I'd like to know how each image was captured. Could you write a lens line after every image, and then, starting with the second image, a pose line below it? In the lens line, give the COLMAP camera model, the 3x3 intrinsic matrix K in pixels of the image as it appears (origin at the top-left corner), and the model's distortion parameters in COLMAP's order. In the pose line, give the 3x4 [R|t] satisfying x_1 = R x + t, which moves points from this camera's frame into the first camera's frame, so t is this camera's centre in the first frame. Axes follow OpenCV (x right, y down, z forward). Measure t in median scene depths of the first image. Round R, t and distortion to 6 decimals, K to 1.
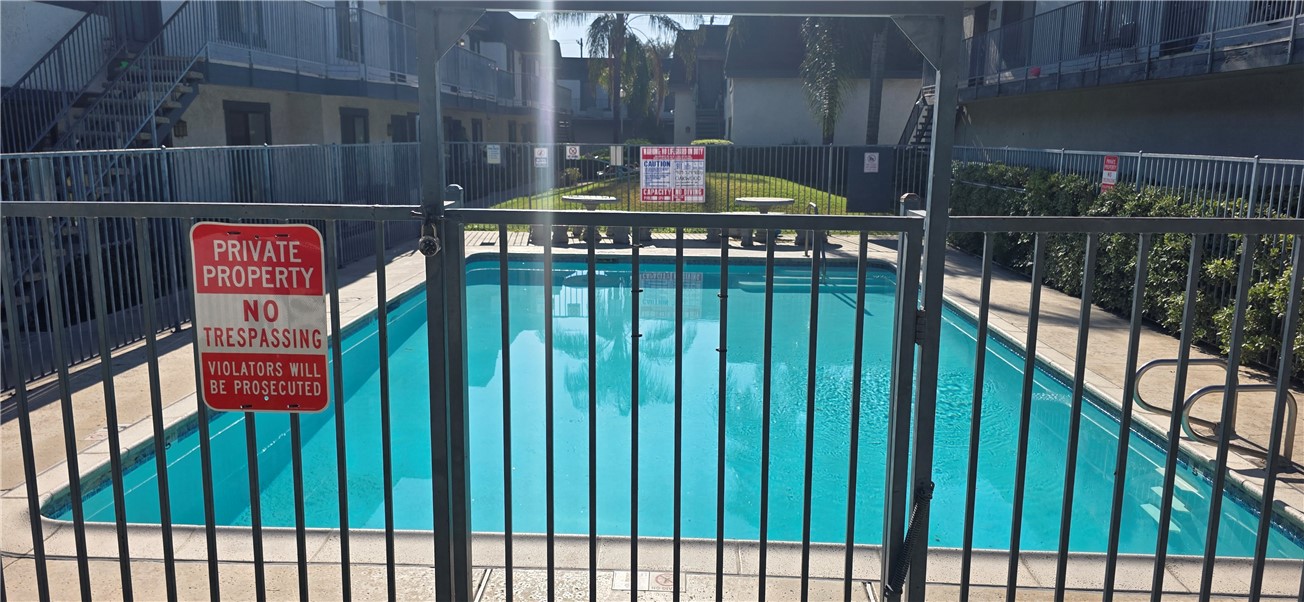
lens RADIAL K [[855.9, 0, 654.6], [0, 855.9, 283.7], [0, 0, 1]] dist [0.098375, -0.130518]
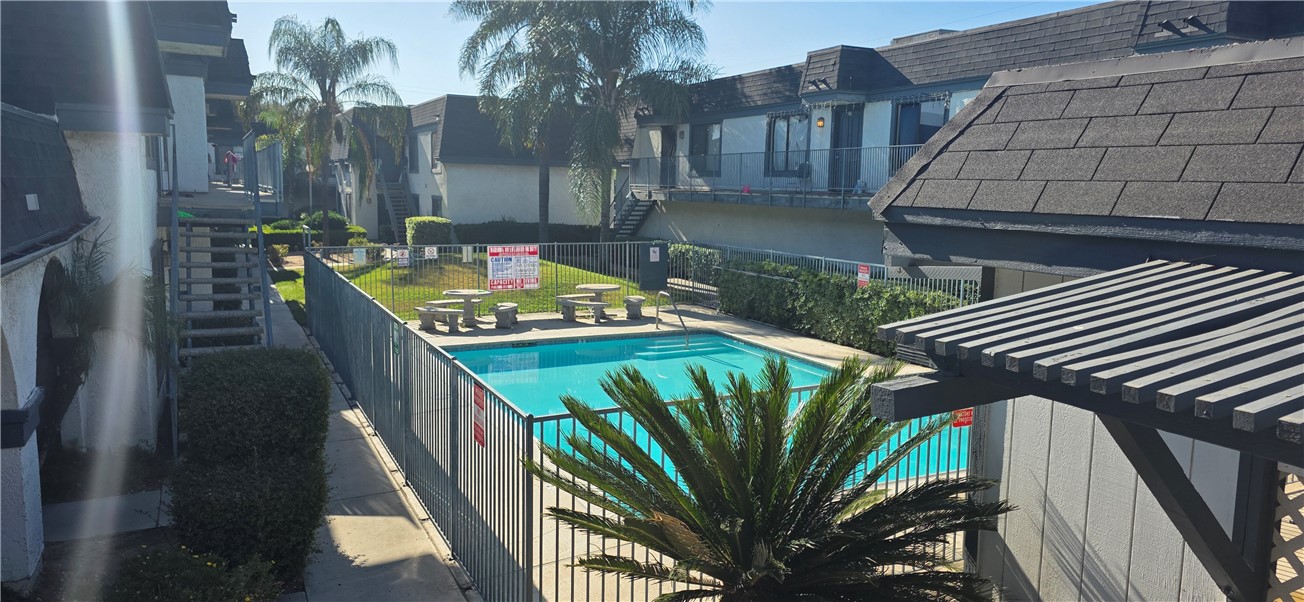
lens RADIAL K [[844.1, 0, 672.9], [0, 844.1, 297.6], [0, 0, 1]] dist [0.090245, -0.091304]
pose [[0.859153, -0.057936, 0.508429, -0.405443], [0.073933, 0.997199, -0.011303, -0.053863], [-0.506350, 0.047301, 0.861030, -0.162562]]
